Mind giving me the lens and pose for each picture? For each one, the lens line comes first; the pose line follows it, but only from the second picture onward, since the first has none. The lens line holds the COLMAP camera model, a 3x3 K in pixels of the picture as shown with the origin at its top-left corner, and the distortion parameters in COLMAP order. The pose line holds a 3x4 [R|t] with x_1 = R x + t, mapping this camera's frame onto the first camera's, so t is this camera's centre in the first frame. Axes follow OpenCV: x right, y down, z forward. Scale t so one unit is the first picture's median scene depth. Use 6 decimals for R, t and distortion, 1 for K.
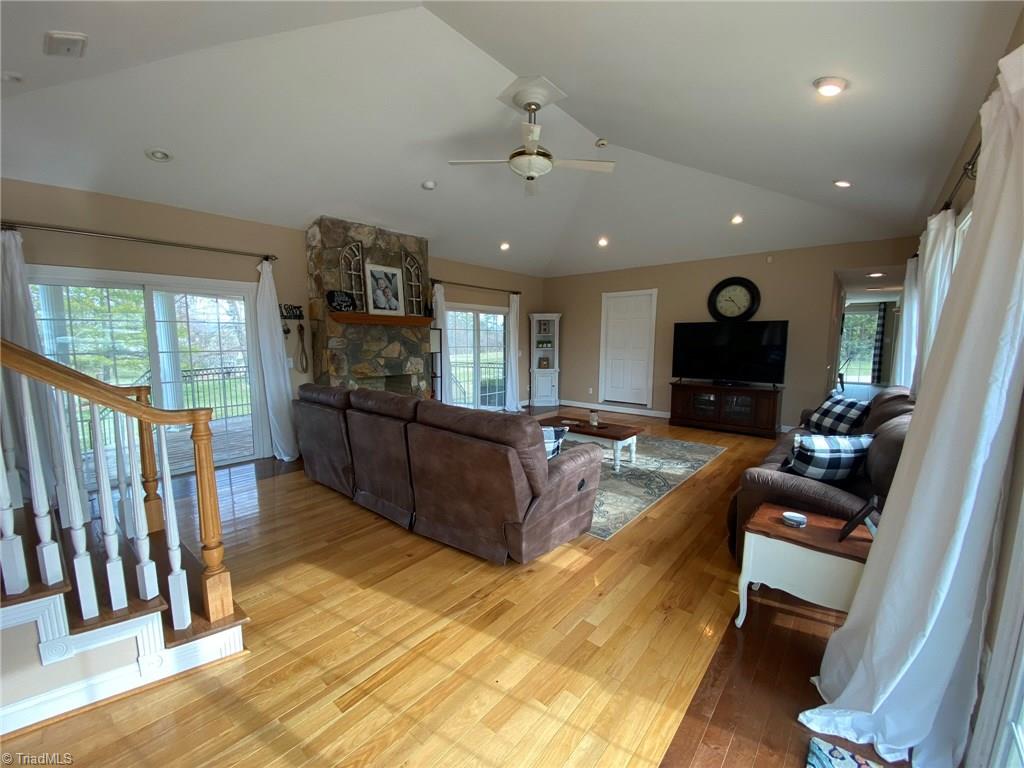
lens RADIAL K [[413.3, 0, 510.6], [0, 413.3, 385.5], [0, 0, 1]] dist [0.029660, -0.025315]
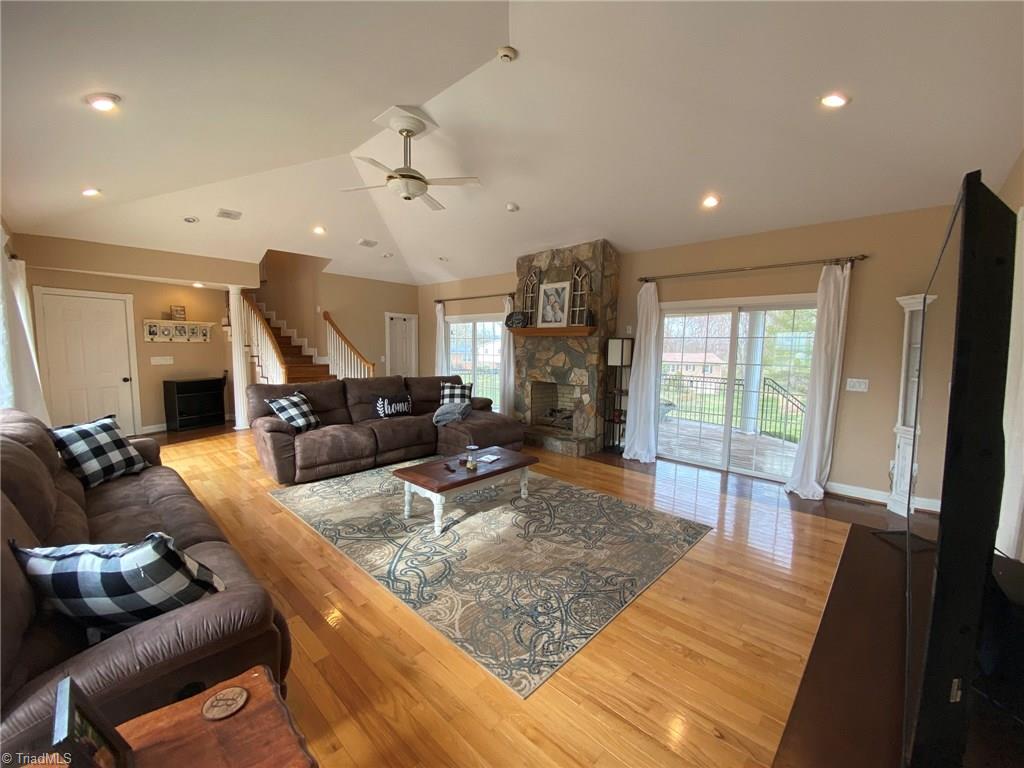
lens RADIAL K [[413.3, 0, 510.6], [0, 413.3, 385.5], [0, 0, 1]] dist [0.029660, -0.025315]
pose [[-0.065583, 0.088562, -0.993909, 0.817306], [-0.126992, 0.987214, 0.096345, -0.111814], [0.989733, 0.132538, -0.053498, 0.987314]]
